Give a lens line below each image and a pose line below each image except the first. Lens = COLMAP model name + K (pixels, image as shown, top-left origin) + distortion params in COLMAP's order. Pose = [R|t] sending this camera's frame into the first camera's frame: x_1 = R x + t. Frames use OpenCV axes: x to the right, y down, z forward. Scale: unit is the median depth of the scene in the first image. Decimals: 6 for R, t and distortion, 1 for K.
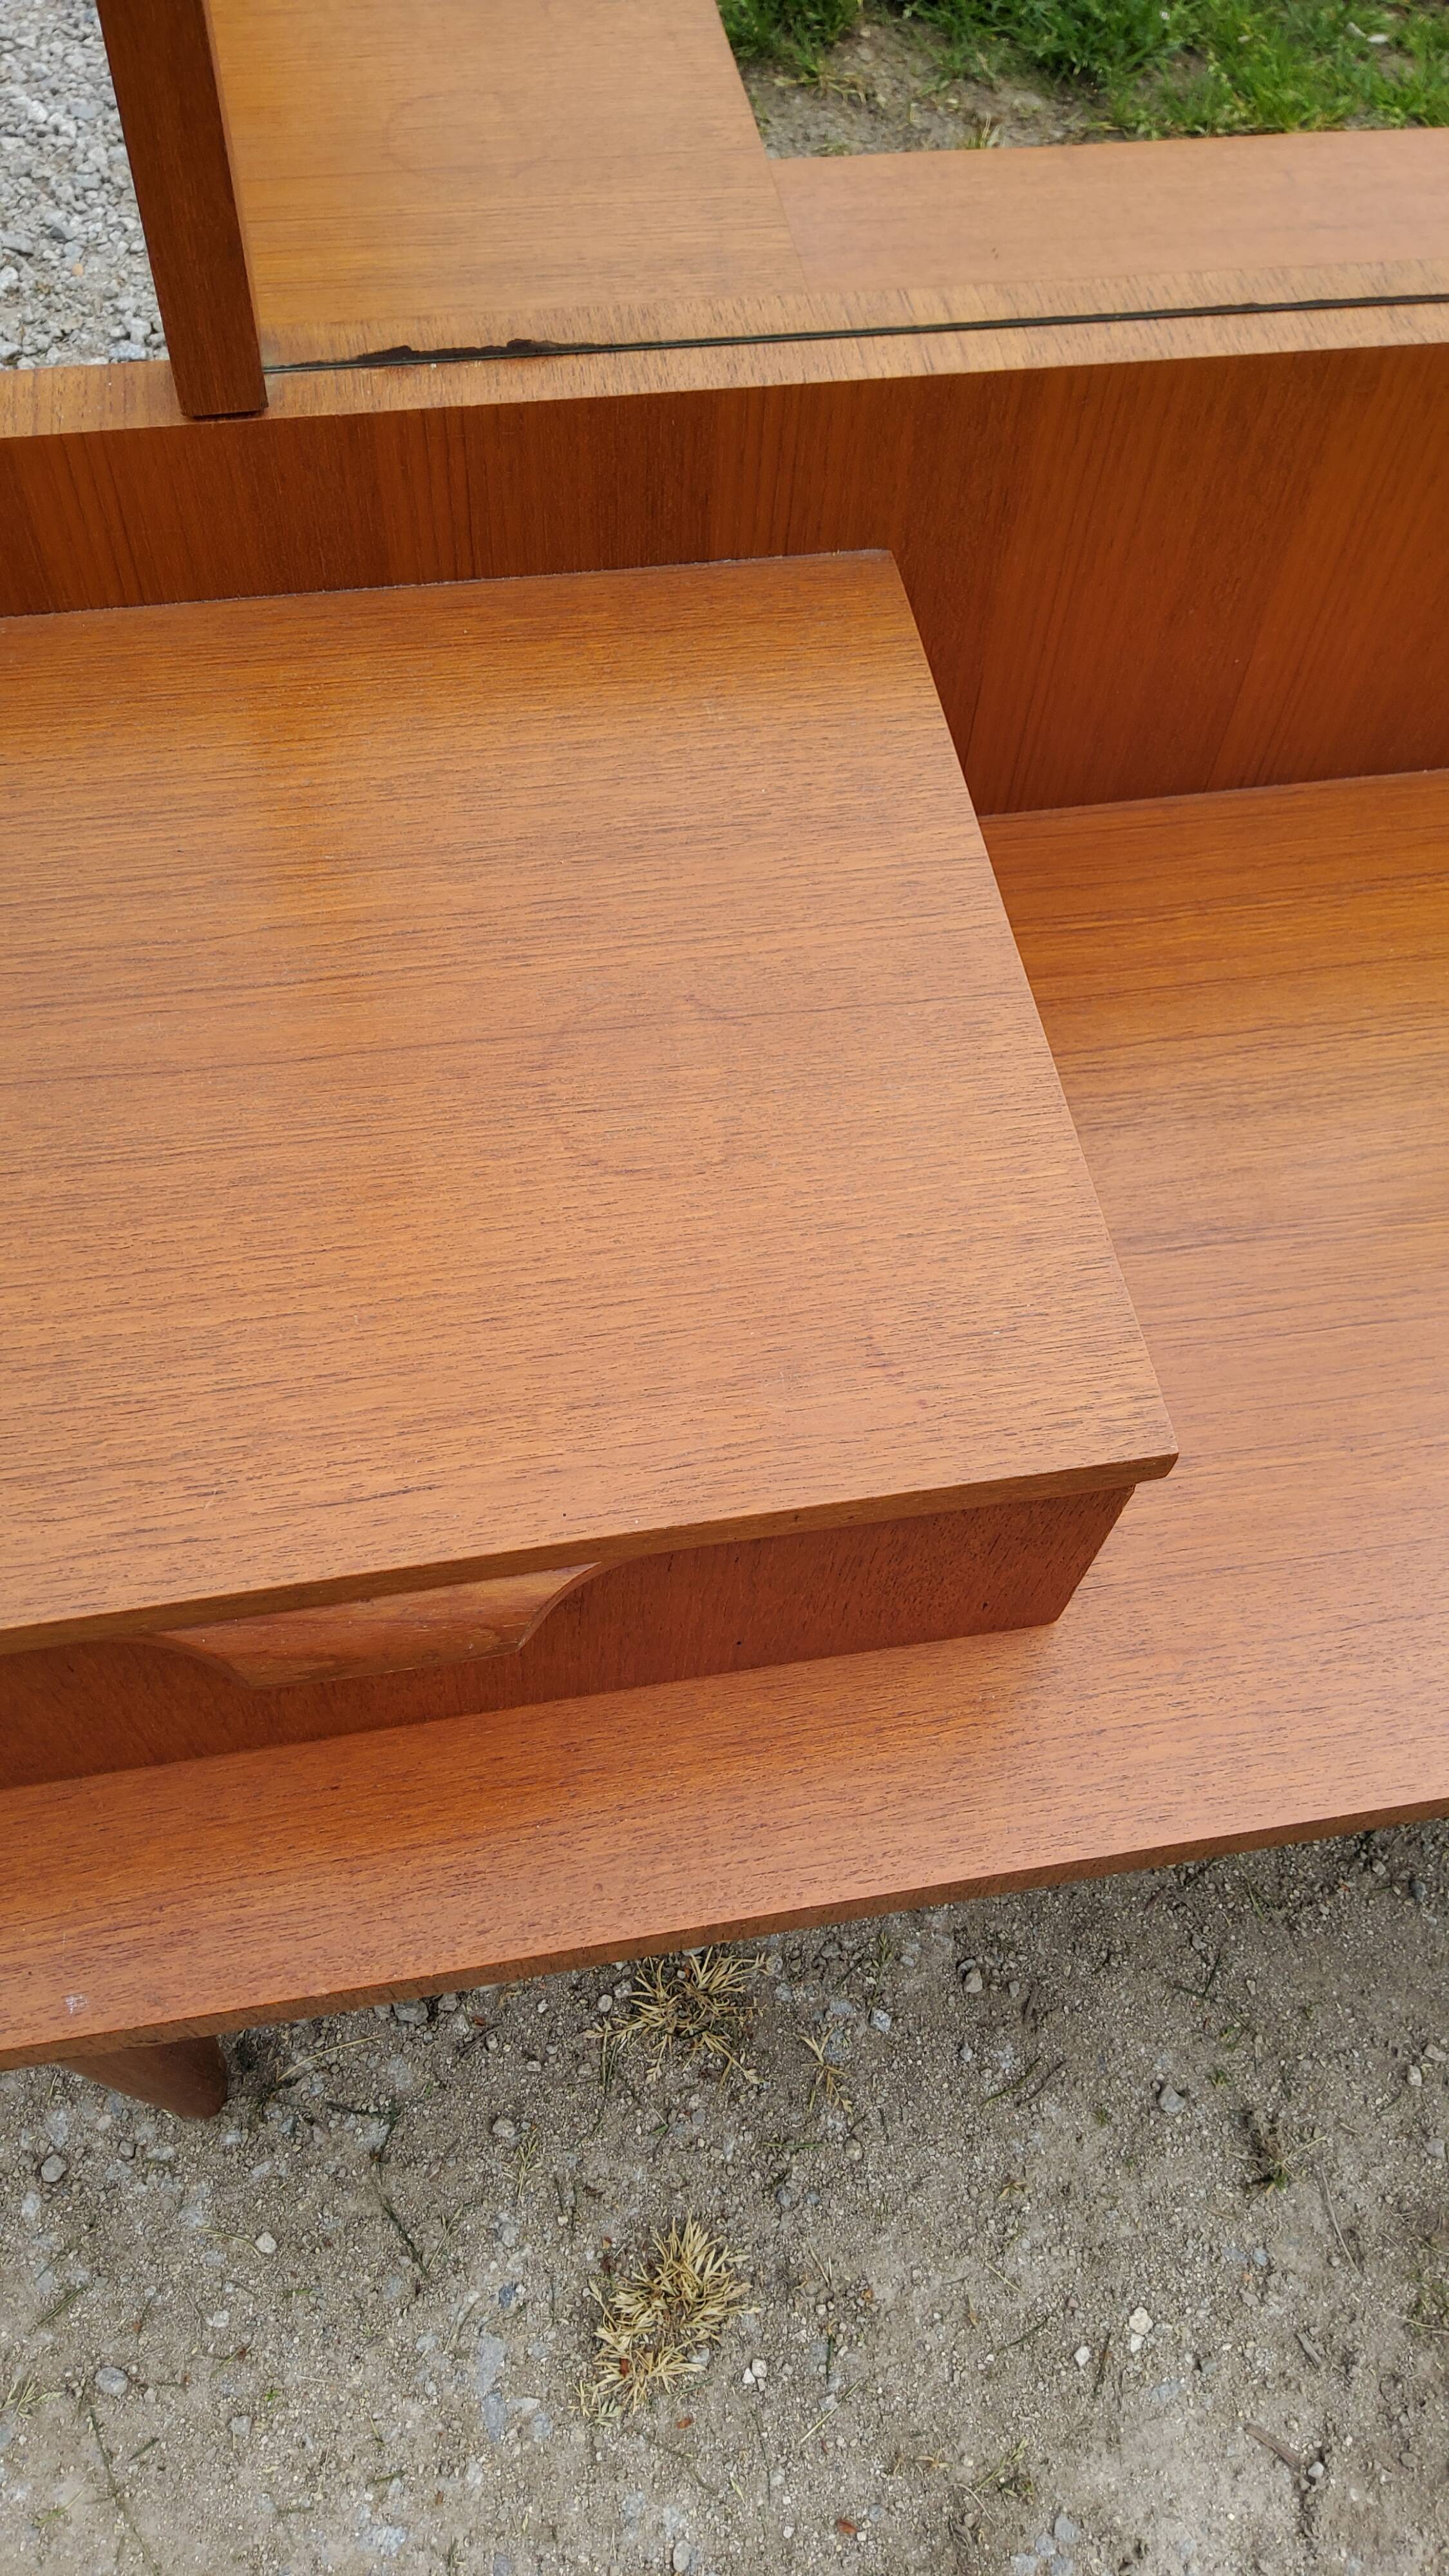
lens RADIAL K [[1946.7, 0, 719.3], [0, 1946.7, 1298.7], [0, 0, 1]] dist [0.059829, -0.104691]
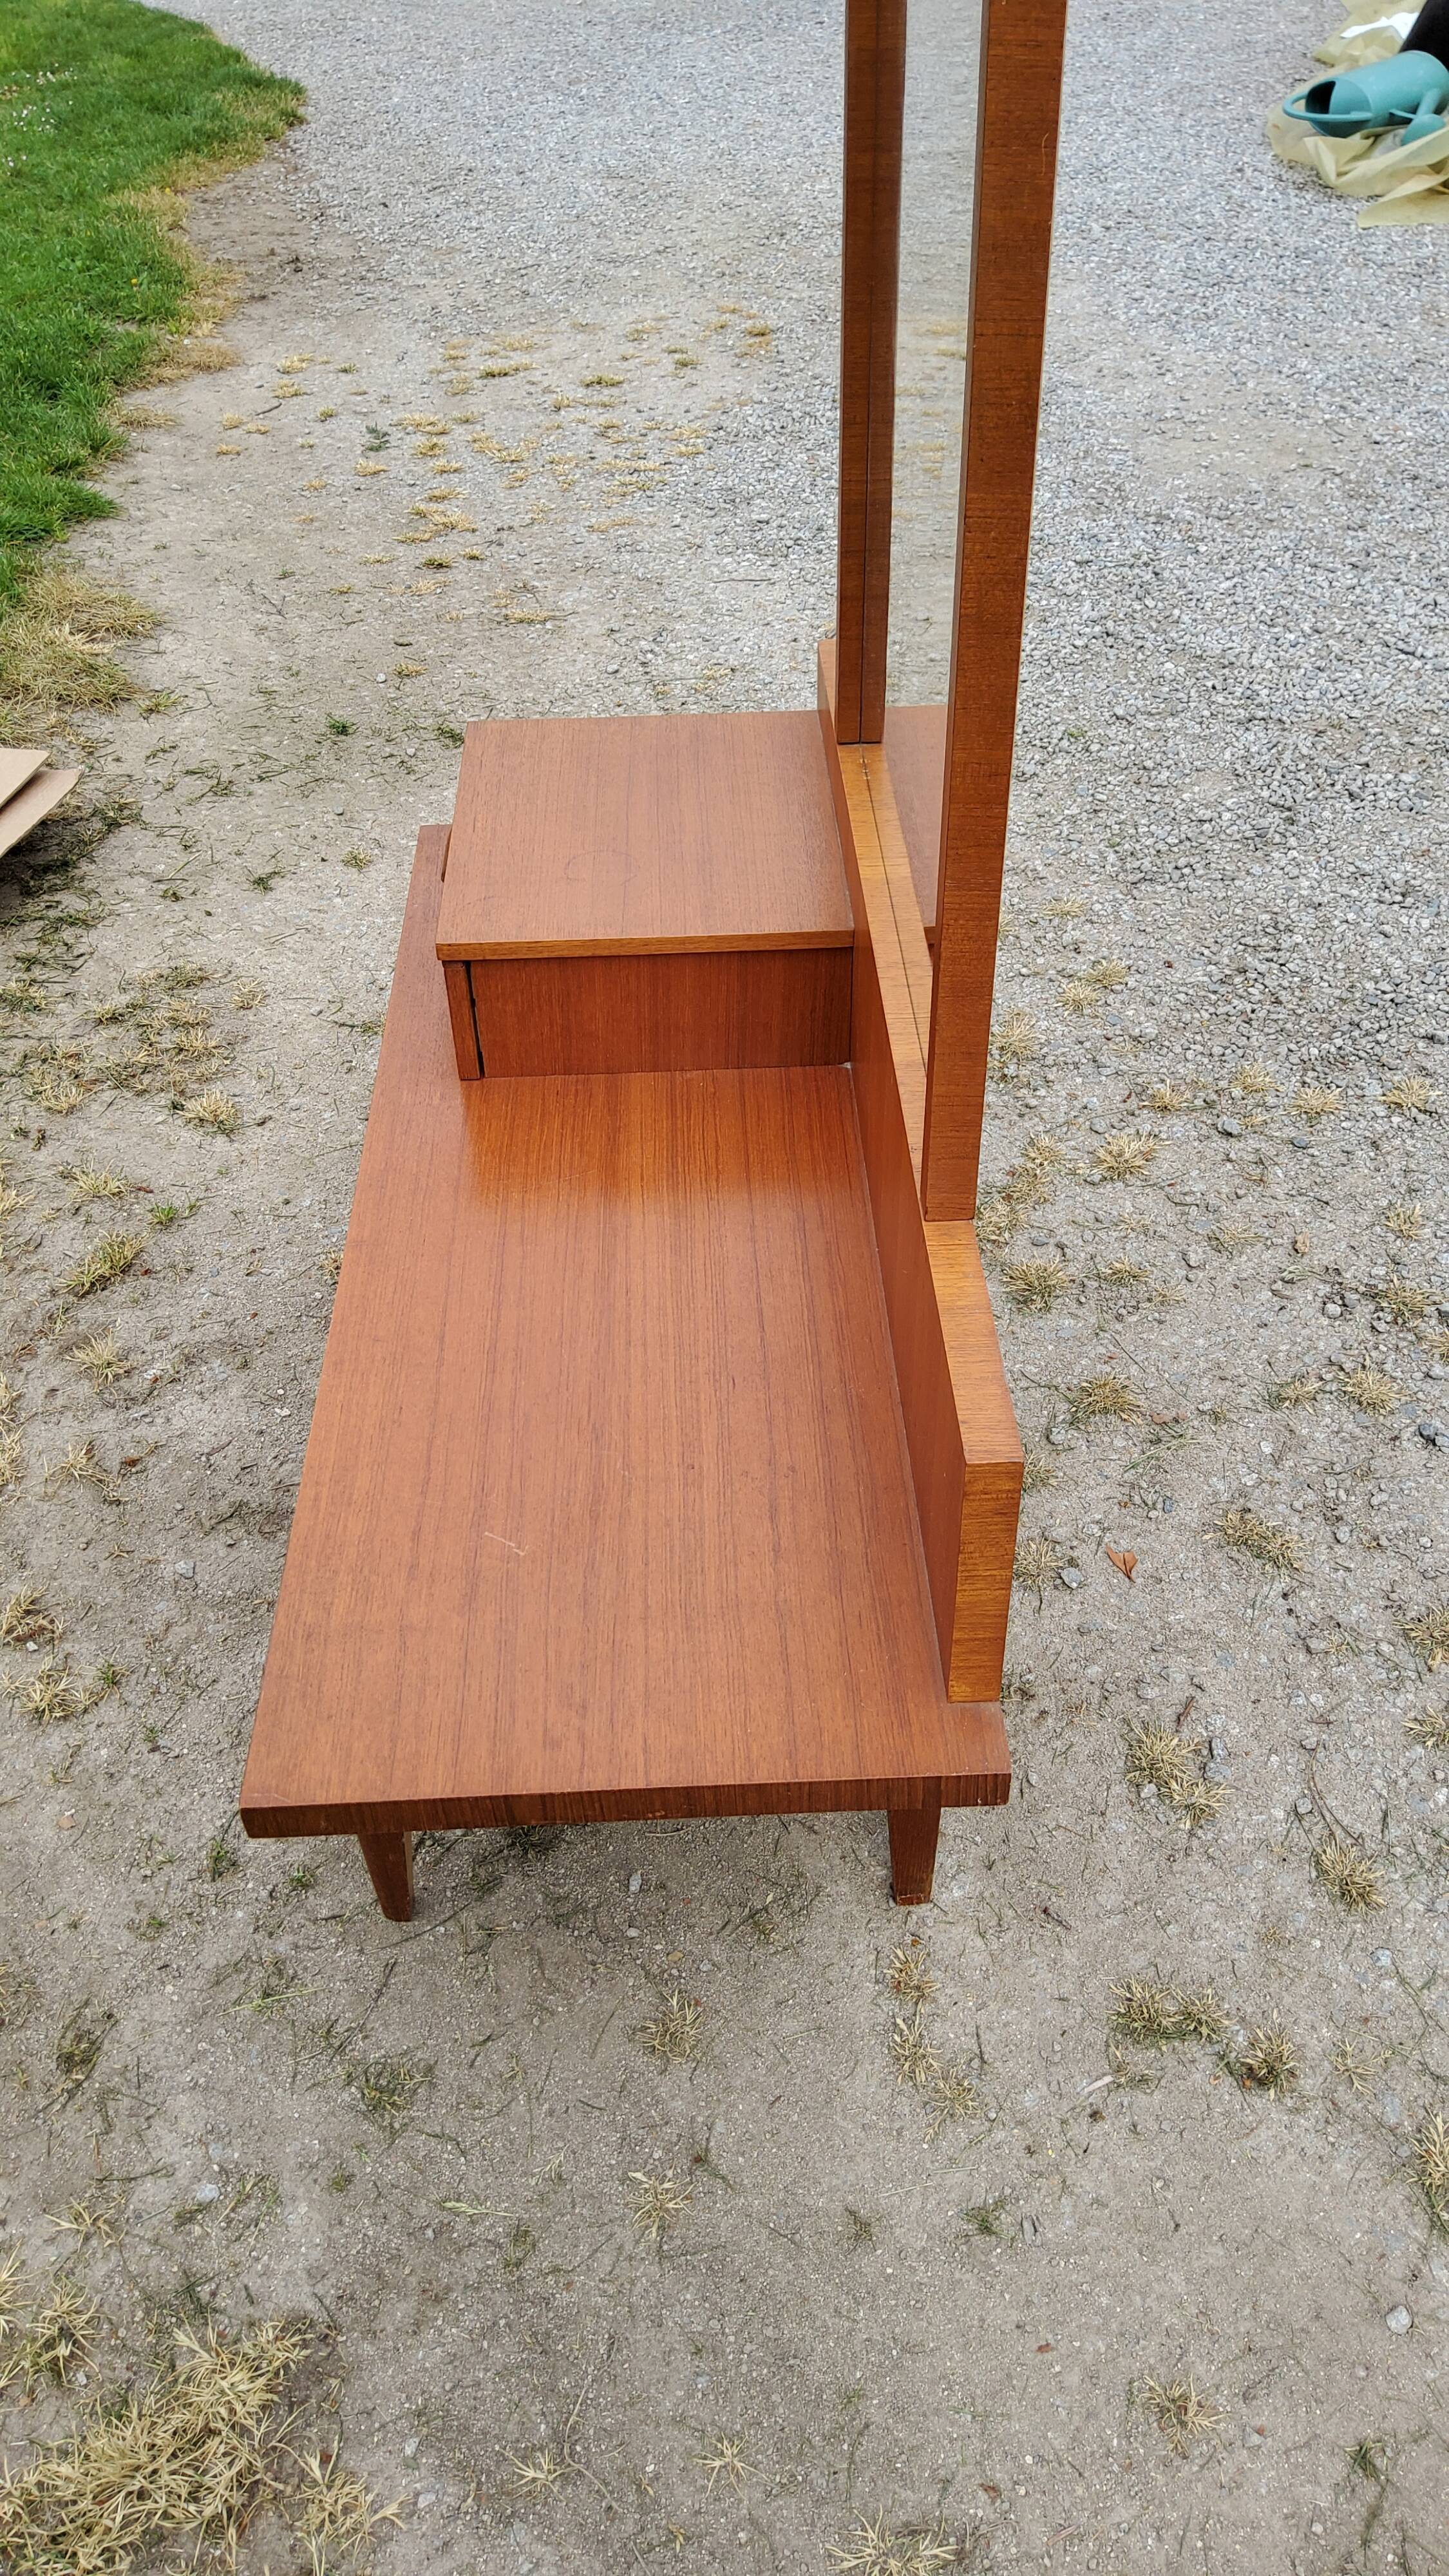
lens RADIAL K [[1915.3, 0, 733.9], [0, 1915.3, 1297.2], [0, 0, 1]] dist [0.065821, -0.113079]
pose [[-0.142963, 0.606656, -0.782004, 1.841485], [-0.859880, 0.315099, 0.401644, -0.874806], [0.490069, 0.729850, 0.476604, 0.111327]]
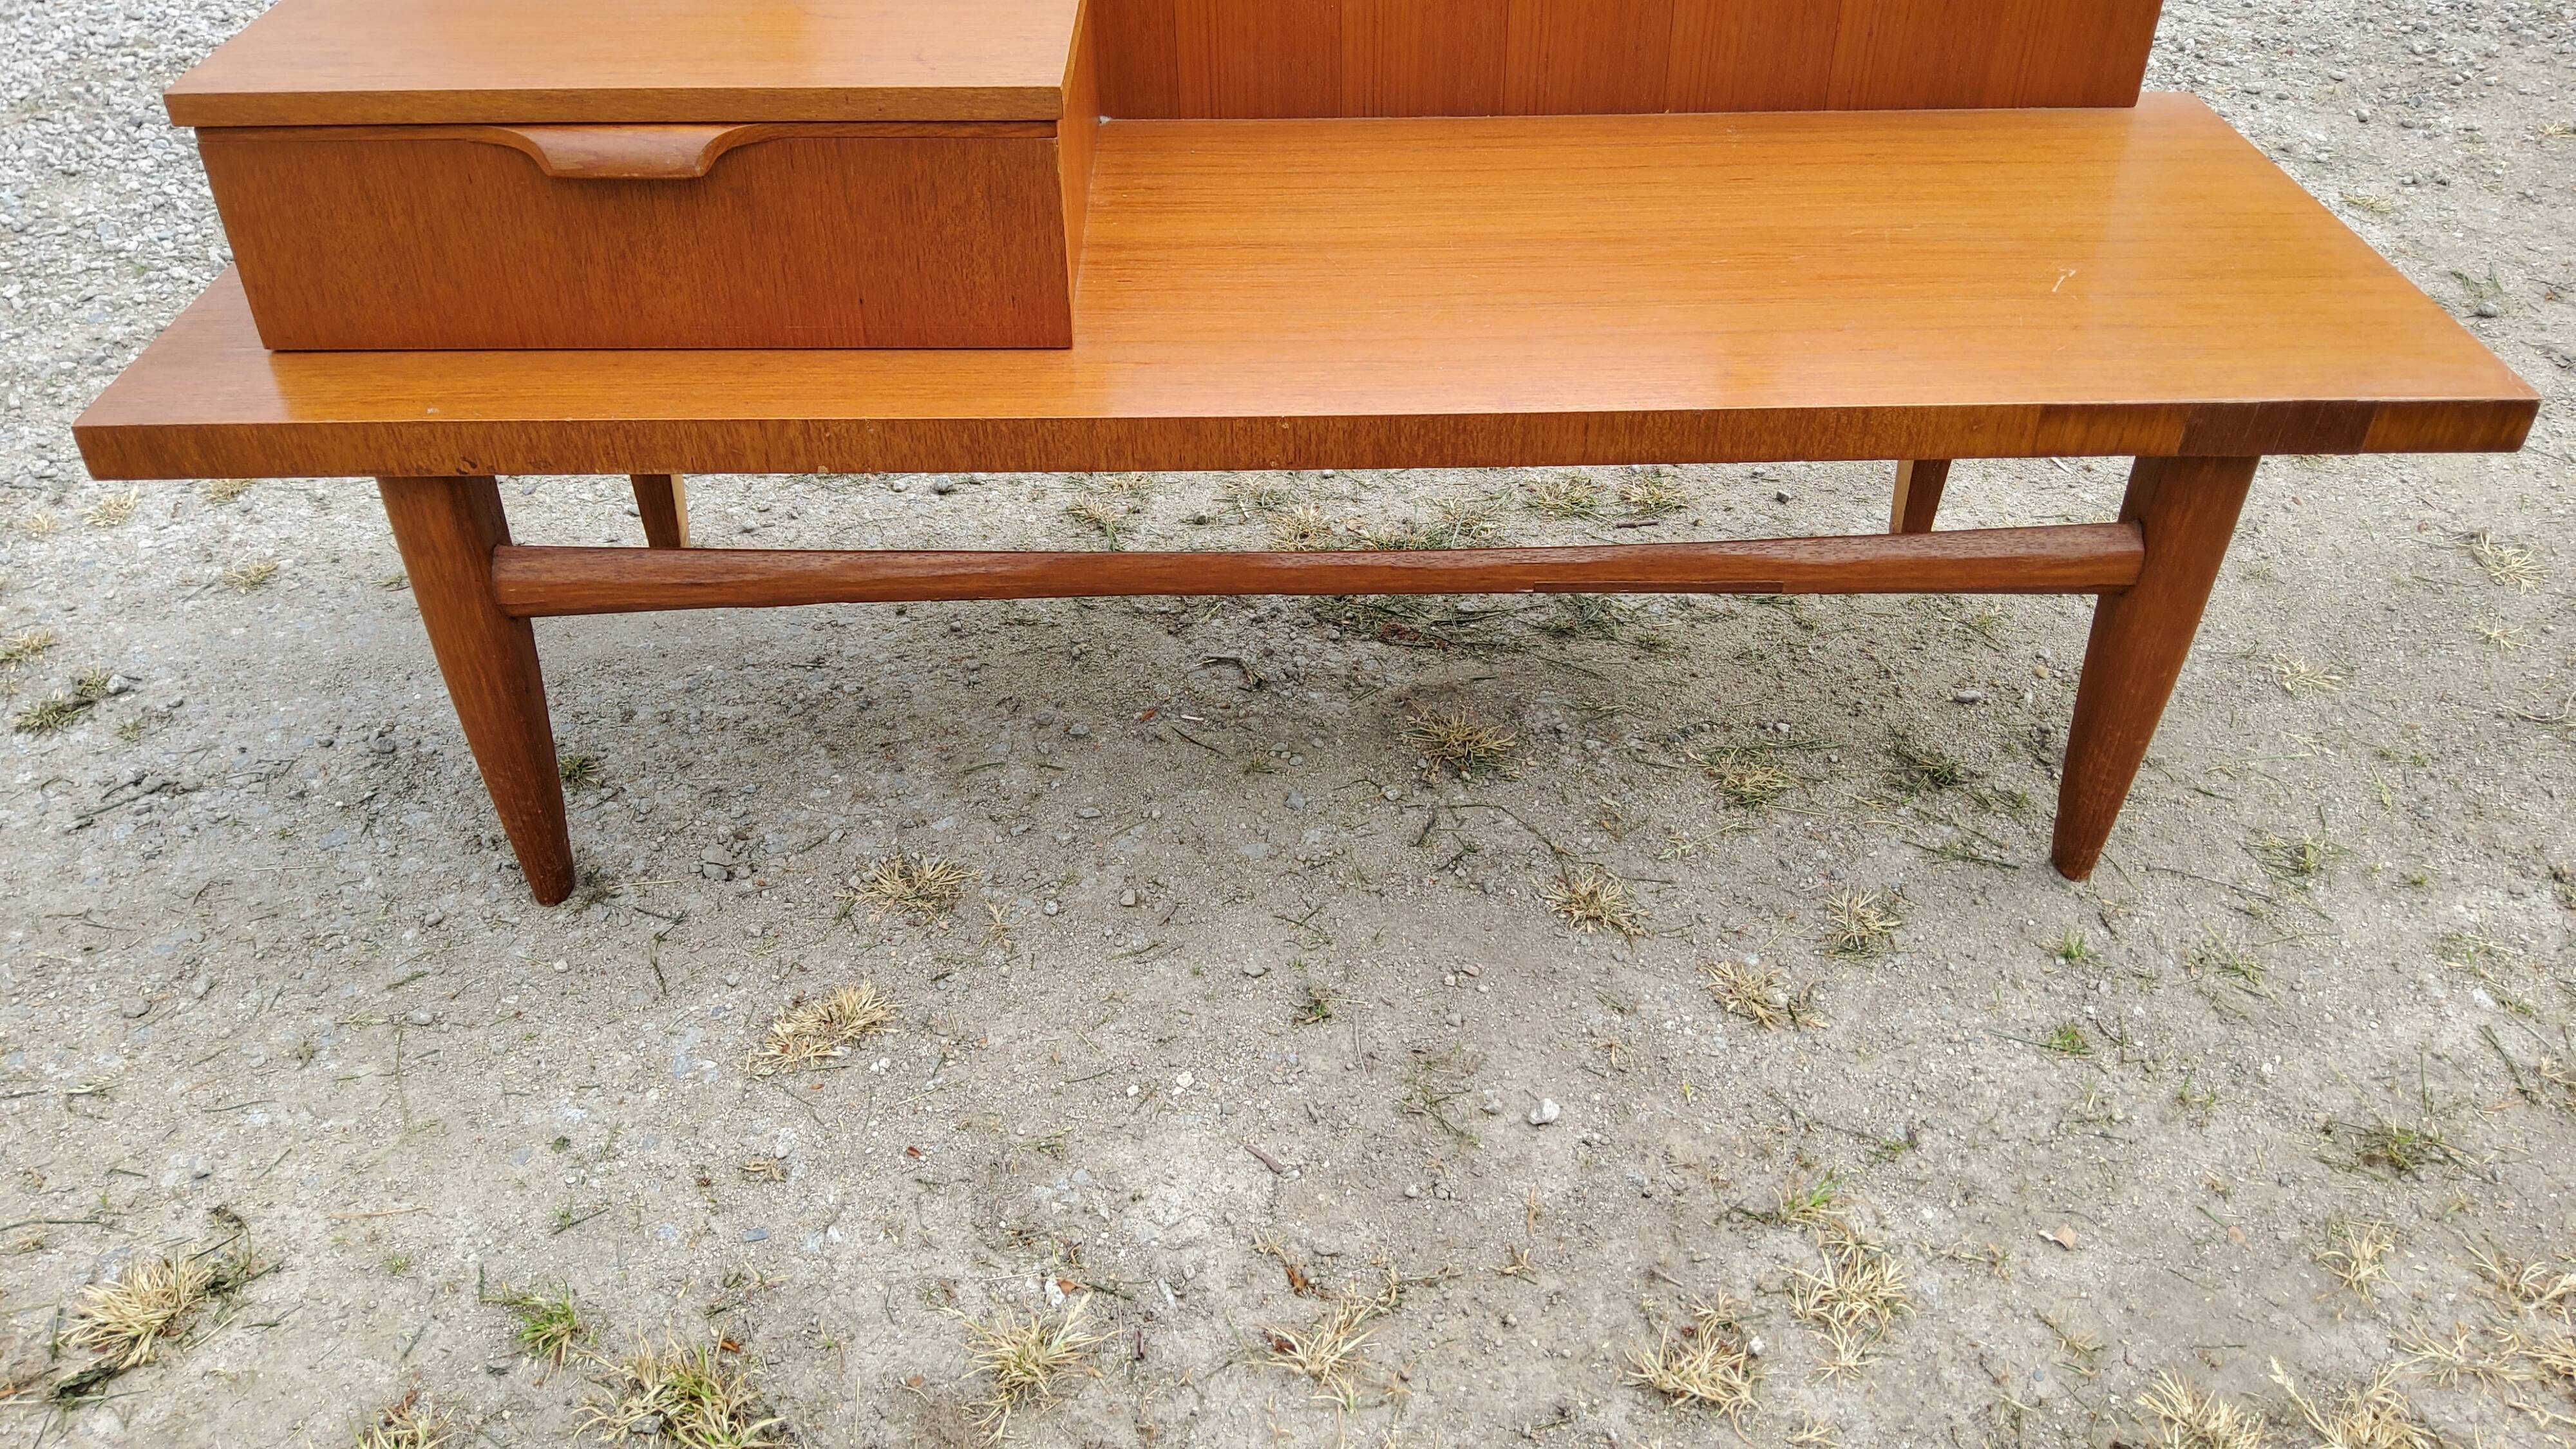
lens RADIAL K [[1946.7, 0, 1283.6], [0, 1946.7, 709.7], [0, 0, 1]] dist [0.059829, -0.104691]
pose [[0.985861, 0.052654, -0.159076, 0.483176], [-0.113932, 0.906766, -0.405949, 0.838666], [0.122870, 0.418333, 0.899945, -0.241614]]
